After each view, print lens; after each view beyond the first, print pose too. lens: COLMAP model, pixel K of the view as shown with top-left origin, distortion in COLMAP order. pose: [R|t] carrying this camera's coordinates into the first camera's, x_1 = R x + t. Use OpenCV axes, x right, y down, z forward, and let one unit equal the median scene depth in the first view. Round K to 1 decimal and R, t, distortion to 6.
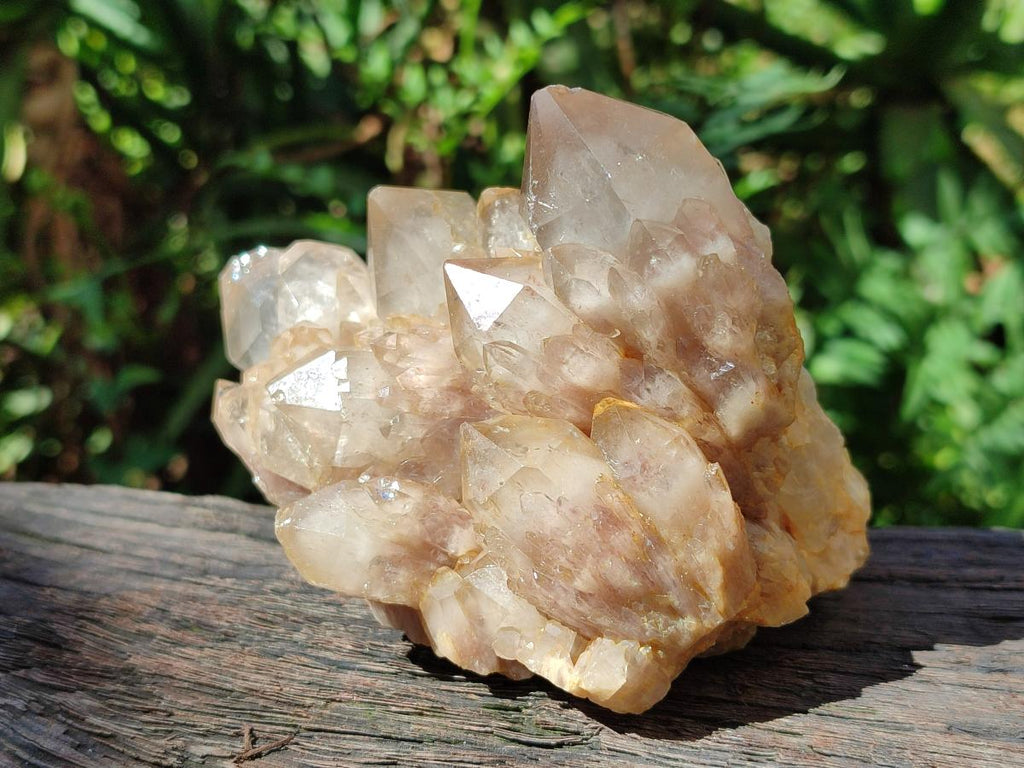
lens RADIAL K [[1601.7, 0, 512.0], [0, 1601.7, 384.0], [0, 0, 1]] dist [0.354775, -2.539741]
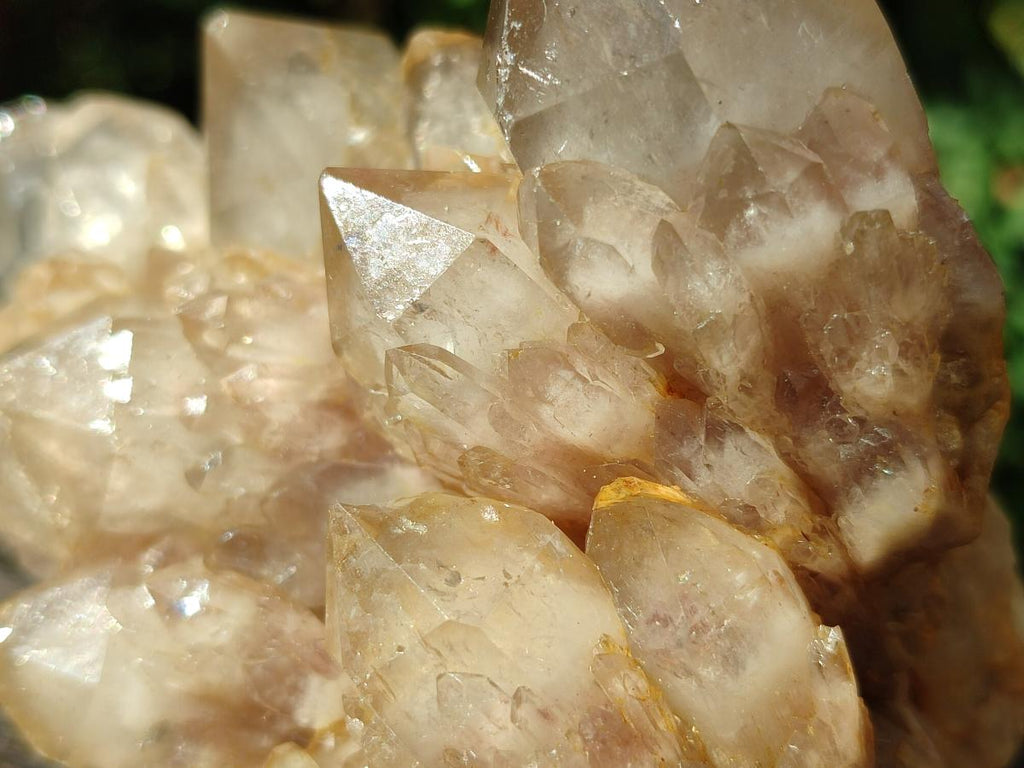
lens RADIAL K [[1601.7, 0, 512.0], [0, 1601.7, 384.0], [0, 0, 1]] dist [0.354775, -2.539741]
pose [[0.996354, 0.072227, 0.045403, -0.001006], [-0.076016, 0.993200, 0.088174, -0.061073], [-0.038726, -0.091304, 0.995070, 0.505342]]
